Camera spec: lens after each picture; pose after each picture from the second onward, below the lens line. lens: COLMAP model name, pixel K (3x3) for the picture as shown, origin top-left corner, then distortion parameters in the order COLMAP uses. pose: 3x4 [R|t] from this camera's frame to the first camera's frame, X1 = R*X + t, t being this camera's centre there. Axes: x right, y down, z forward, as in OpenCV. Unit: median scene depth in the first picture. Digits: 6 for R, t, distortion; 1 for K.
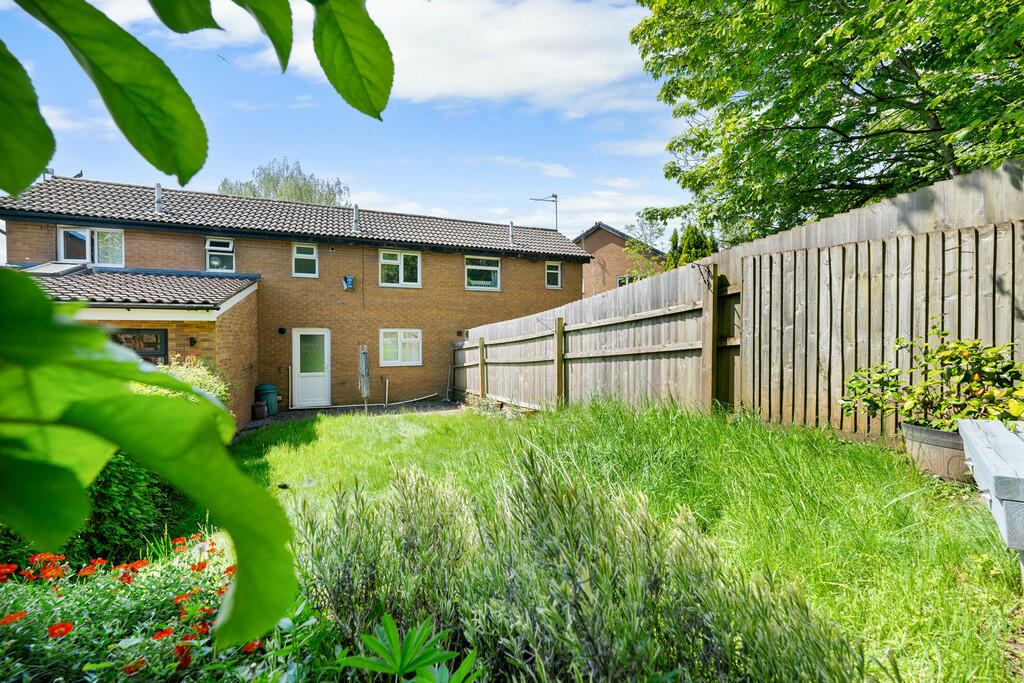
lens RADIAL K [[415.4, 0, 517.5], [0, 415.4, 340.6], [0, 0, 1]] dist [0.000501, -0.000466]
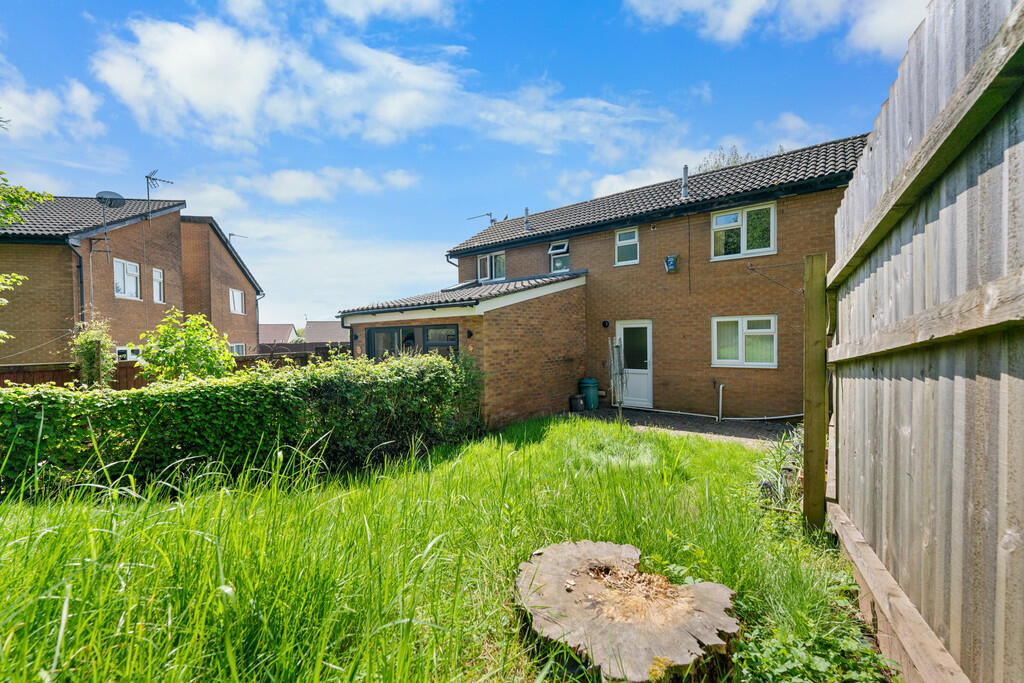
lens RADIAL K [[415.4, 0, 511.2], [0, 415.4, 345.3], [0, 0, 1]] dist [0.000501, -0.000466]
pose [[0.480275, 0.007214, -0.877089, 0.168528], [0.005430, 0.999923, 0.011198, 0.012908], [0.877101, -0.010140, 0.480198, 0.325650]]
